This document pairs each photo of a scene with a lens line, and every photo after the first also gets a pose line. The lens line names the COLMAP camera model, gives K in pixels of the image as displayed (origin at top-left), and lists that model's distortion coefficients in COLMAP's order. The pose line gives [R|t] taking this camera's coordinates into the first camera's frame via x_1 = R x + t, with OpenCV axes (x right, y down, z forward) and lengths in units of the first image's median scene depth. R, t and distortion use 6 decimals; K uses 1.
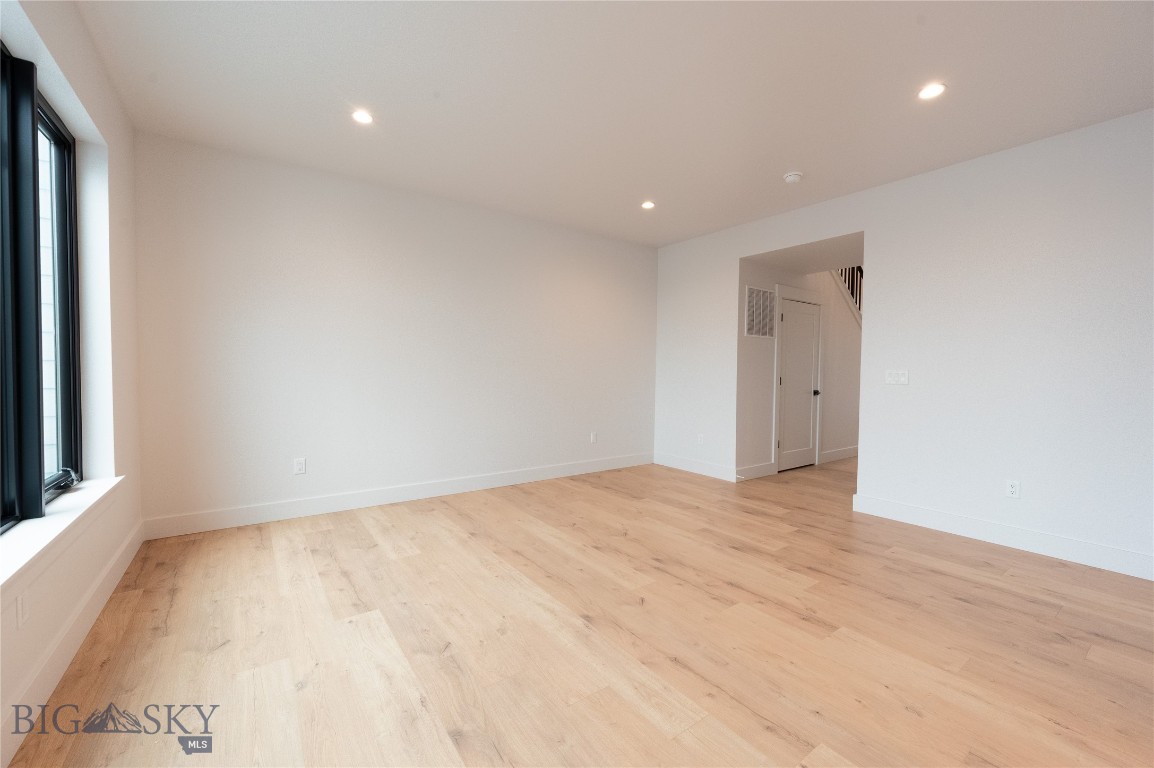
lens RADIAL K [[464.1, 0, 576.4], [0, 464.1, 356.1], [0, 0, 1]] dist [0.000249, 0.000671]
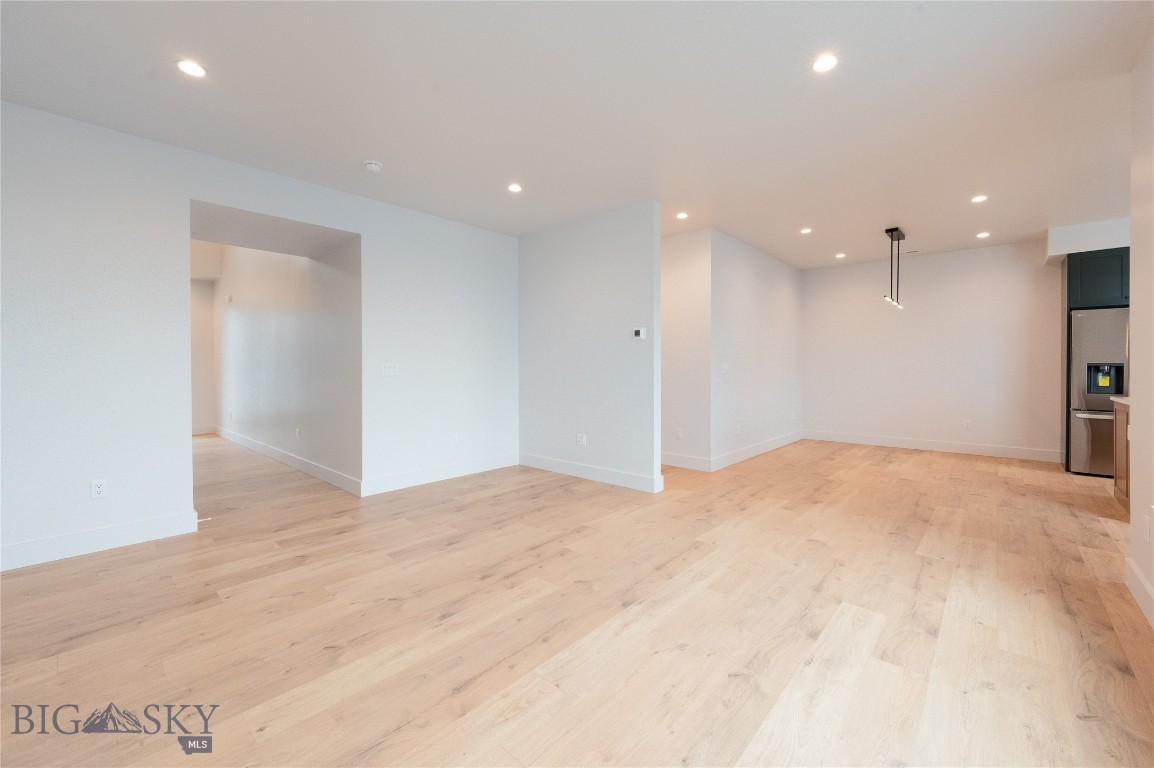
lens RADIAL K [[464.1, 0, 588.0], [0, 464.1, 374.1], [0, 0, 1]] dist [0.000249, 0.000671]
pose [[-0.226486, -0.027142, 0.973636, -0.809287], [-0.029616, 0.999341, 0.020969, 0.026241], [-0.973564, -0.024086, -0.227141, 1.130974]]
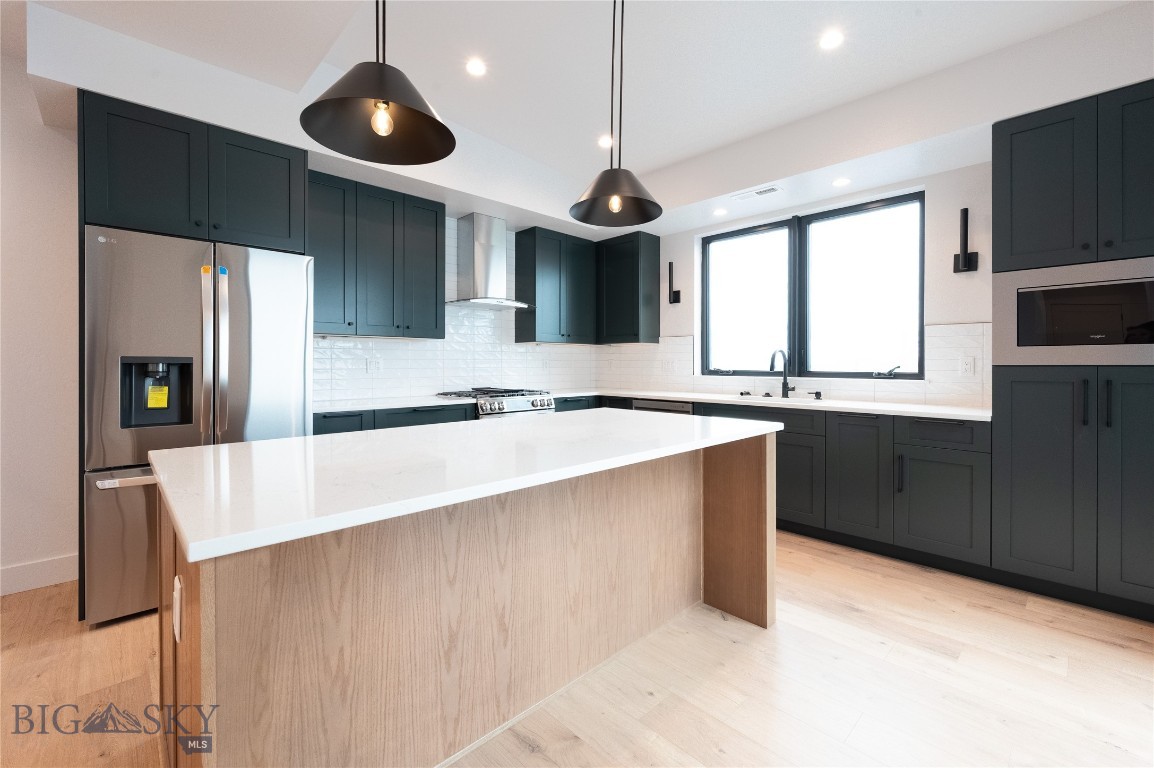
lens RADIAL K [[490.8, 0, 576.9], [0, 490.8, 369.7], [0, 0, 1]] dist [0.001158, -0.000052]
pose [[-0.989202, -0.013558, -0.145927, -0.054607], [-0.010726, 0.999739, -0.020176, -0.008153], [0.146162, -0.018393, -0.989090, -0.378564]]
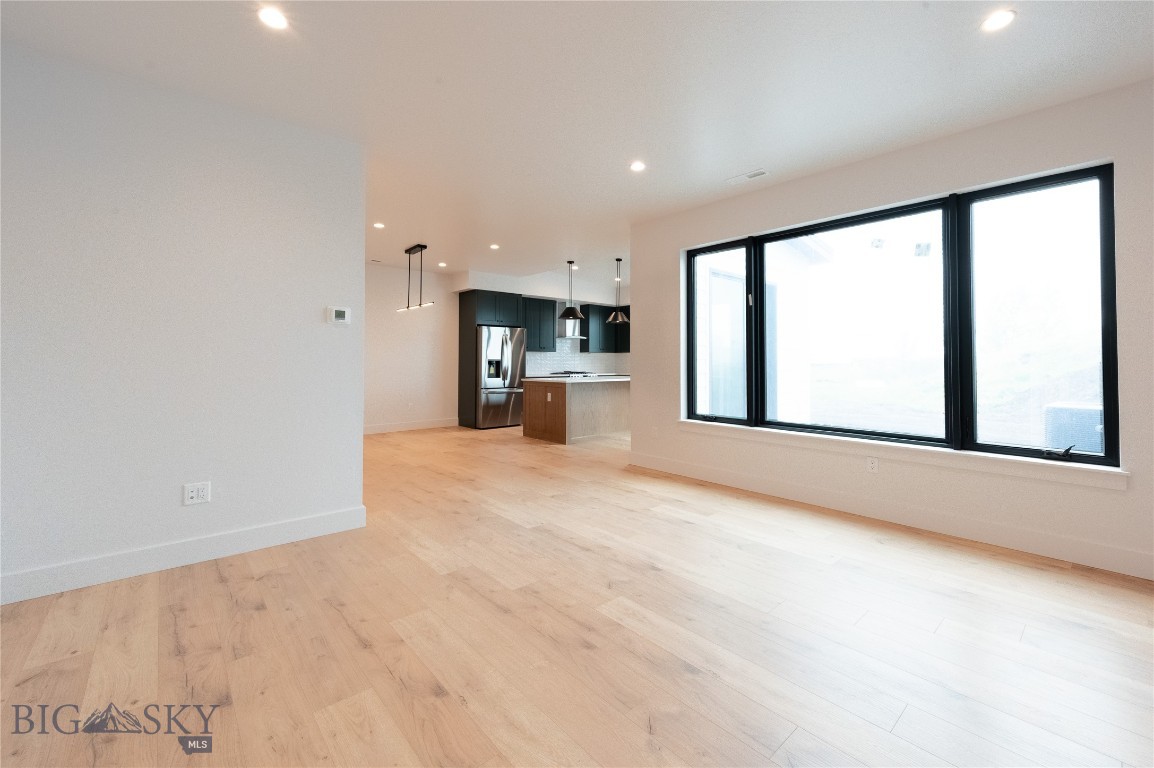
lens RADIAL K [[464.1, 0, 583.9], [0, 464.1, 357.5], [0, 0, 1]] dist [0.000249, 0.000671]
pose [[-0.995186, -0.014207, -0.096967, 0.279044], [-0.010423, 0.999168, -0.039428, 0.062077], [0.097447, -0.038227, -0.994506, 1.855040]]
